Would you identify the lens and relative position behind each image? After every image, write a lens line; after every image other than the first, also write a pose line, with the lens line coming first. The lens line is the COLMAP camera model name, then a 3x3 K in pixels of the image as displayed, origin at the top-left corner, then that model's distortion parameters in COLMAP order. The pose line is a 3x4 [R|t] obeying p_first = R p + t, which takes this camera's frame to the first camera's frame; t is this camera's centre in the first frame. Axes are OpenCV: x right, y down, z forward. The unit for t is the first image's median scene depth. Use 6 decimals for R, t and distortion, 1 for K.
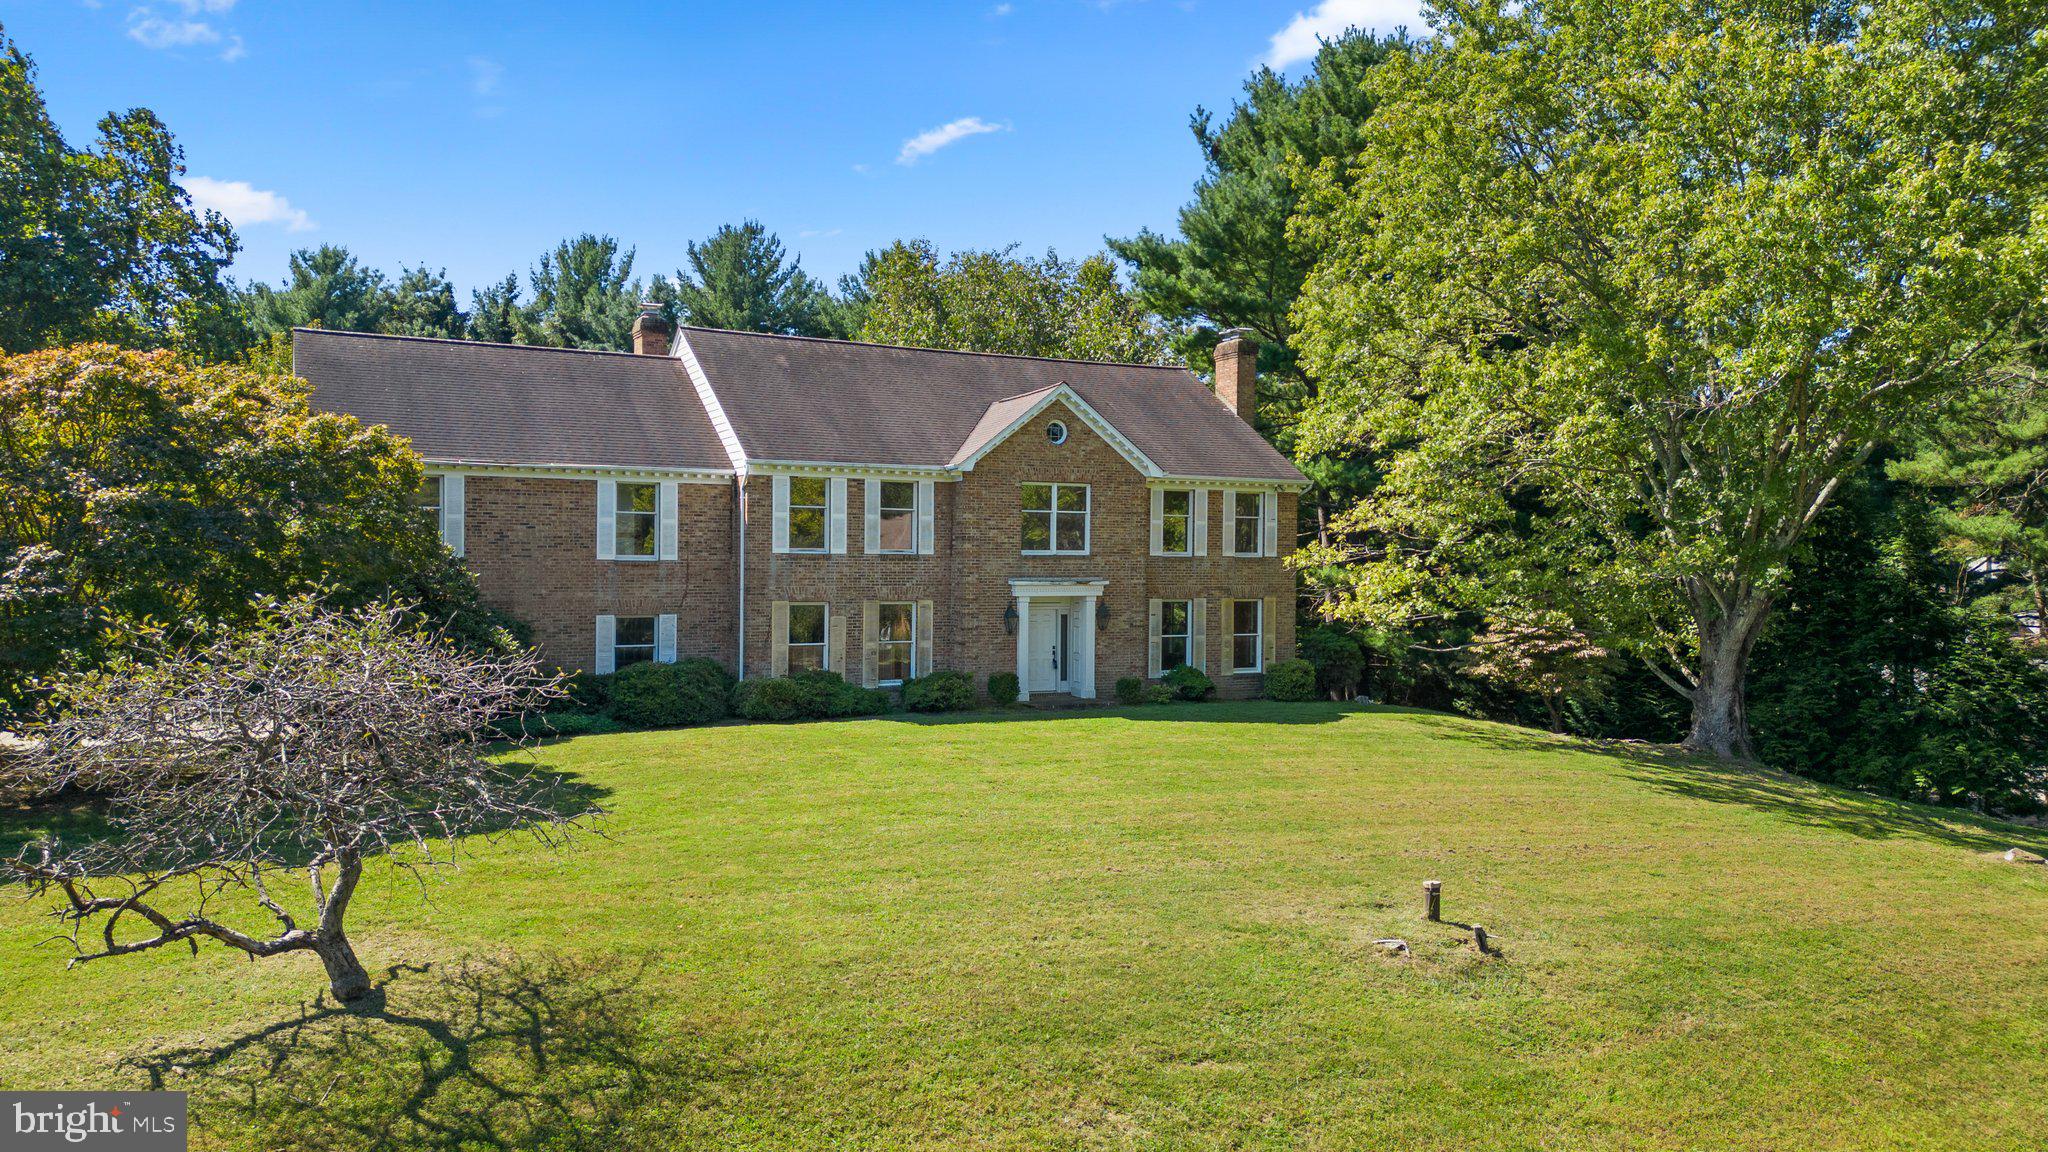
lens RADIAL K [[1424.8, 0, 1018.2], [0, 1424.8, 580.7], [0, 0, 1]] dist [0.082898, -0.076934]
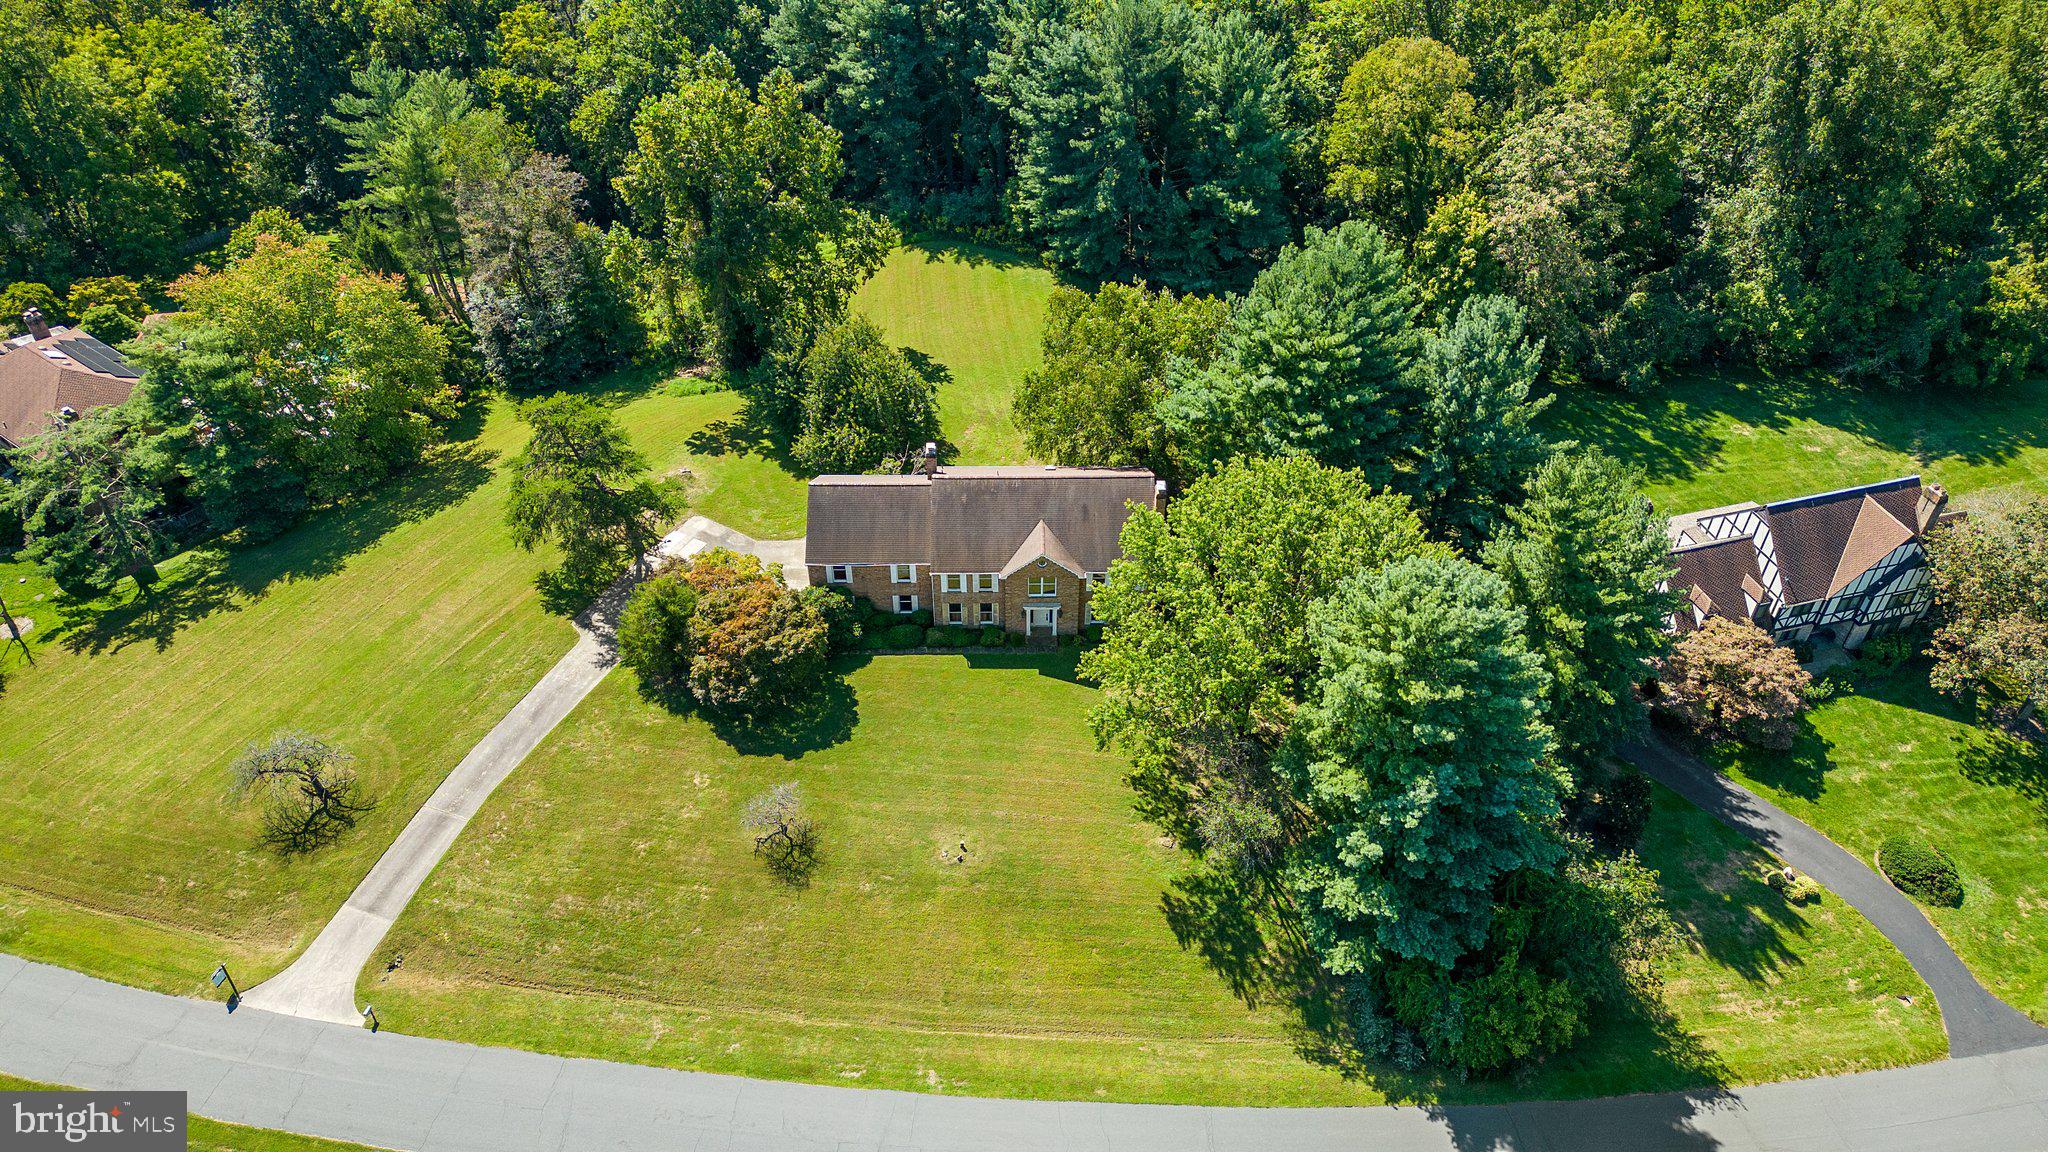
lens RADIAL K [[1424.8, 0, 1018.2], [0, 1424.8, 580.7], [0, 0, 1]] dist [0.082898, -0.076934]
pose [[0.890043, 0.288370, -0.353081, 1.031899], [0.003673, 0.769949, 0.638094, -1.958542], [0.455861, -0.569228, 0.684229, -0.995361]]
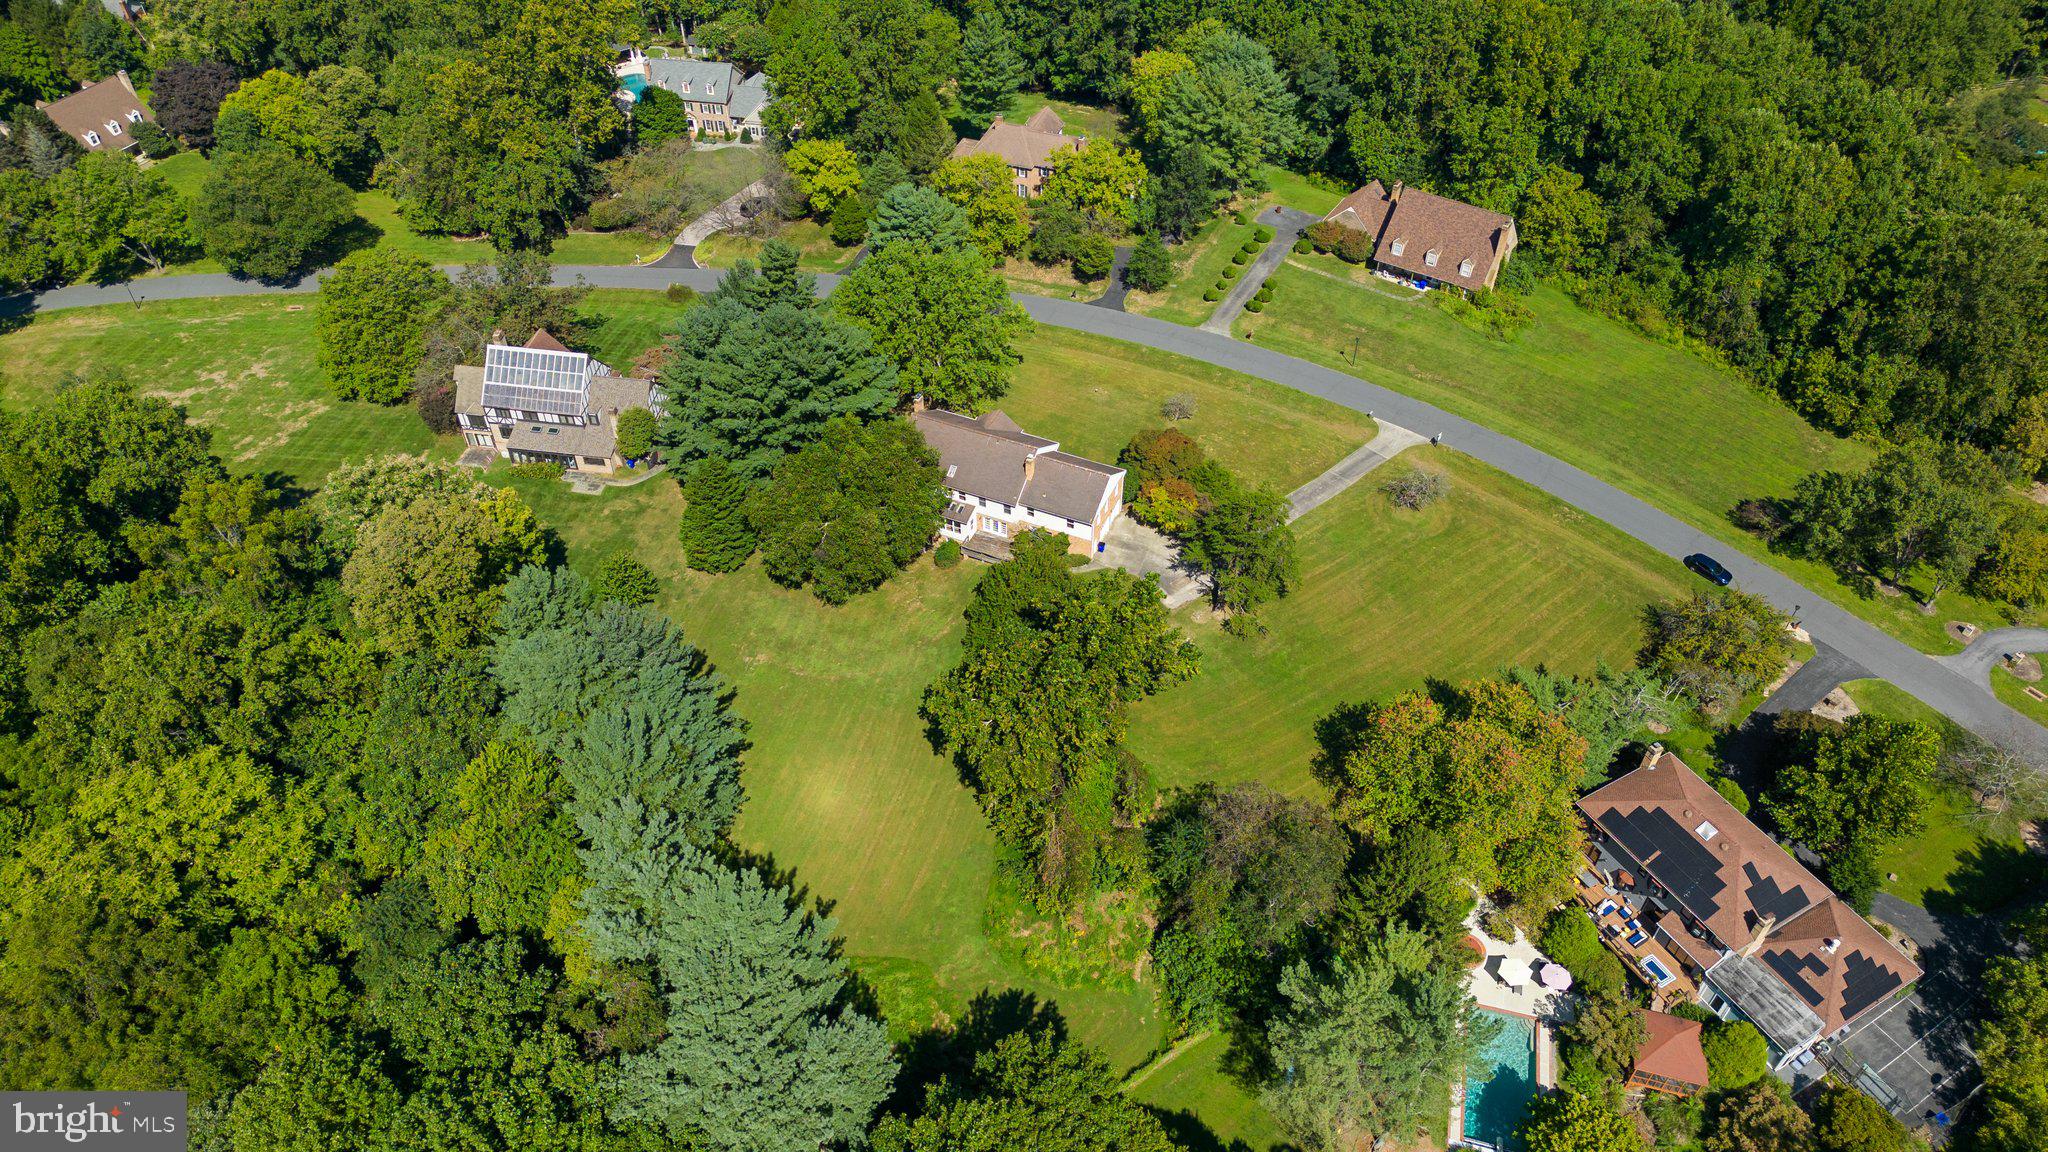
lens RADIAL K [[1431.6, 0, 1019.3], [0, 1431.6, 569.4], [0, 0, 1]] dist [0.107559, -0.133228]
pose [[-0.627171, -0.547304, 0.554180, -3.081007], [0.007635, 0.707153, 0.707020, -3.287563], [-0.778844, 0.447653, -0.439327, 3.431737]]
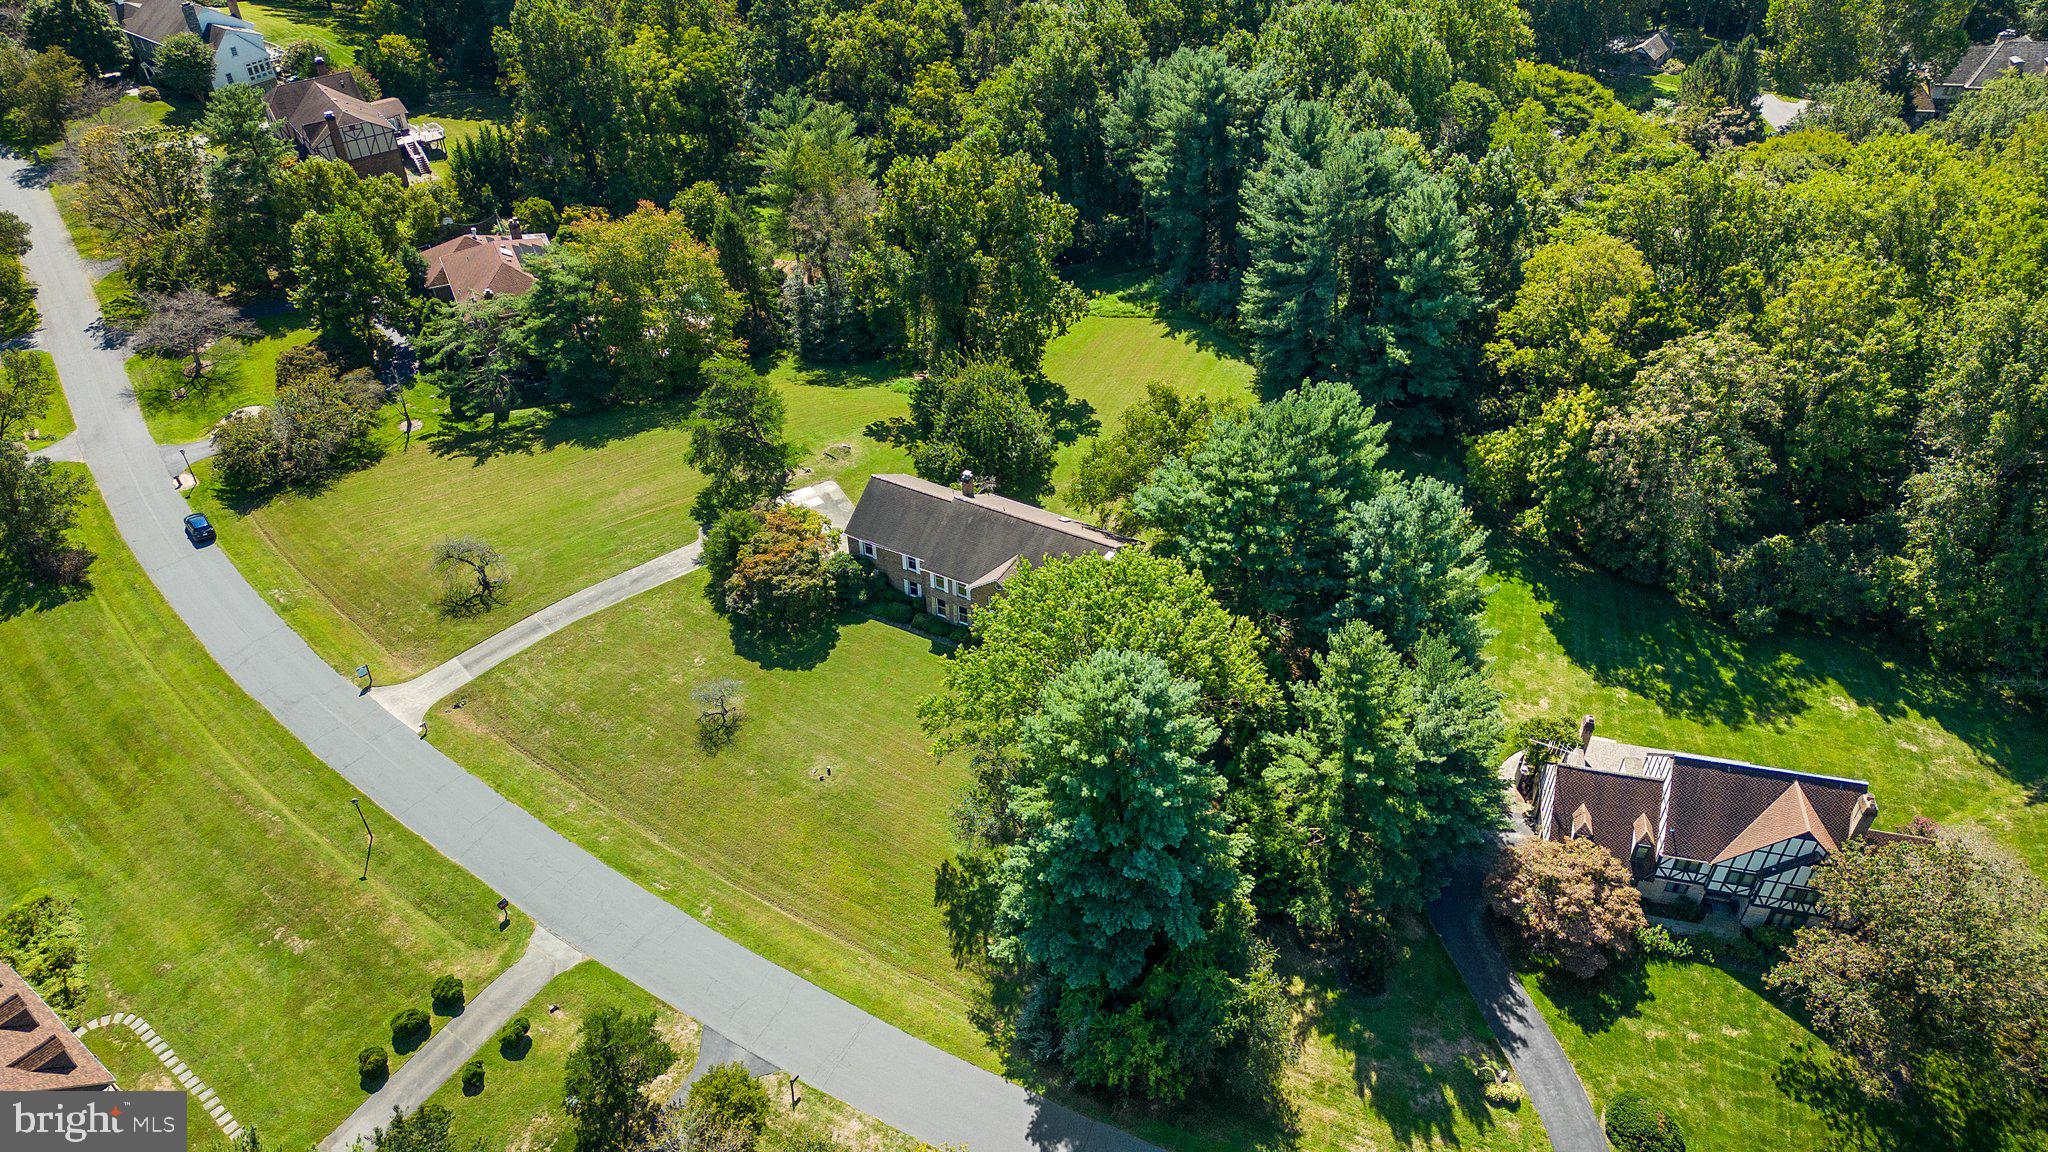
lens RADIAL K [[1424.8, 0, 1018.2], [0, 1424.8, 580.7], [0, 0, 1]] dist [0.082898, -0.076934]
pose [[0.566758, 0.511861, -0.645587, 2.357434], [-0.002799, 0.784782, 0.619766, -2.342507], [0.823879, -0.349450, 0.446215, -0.493616]]
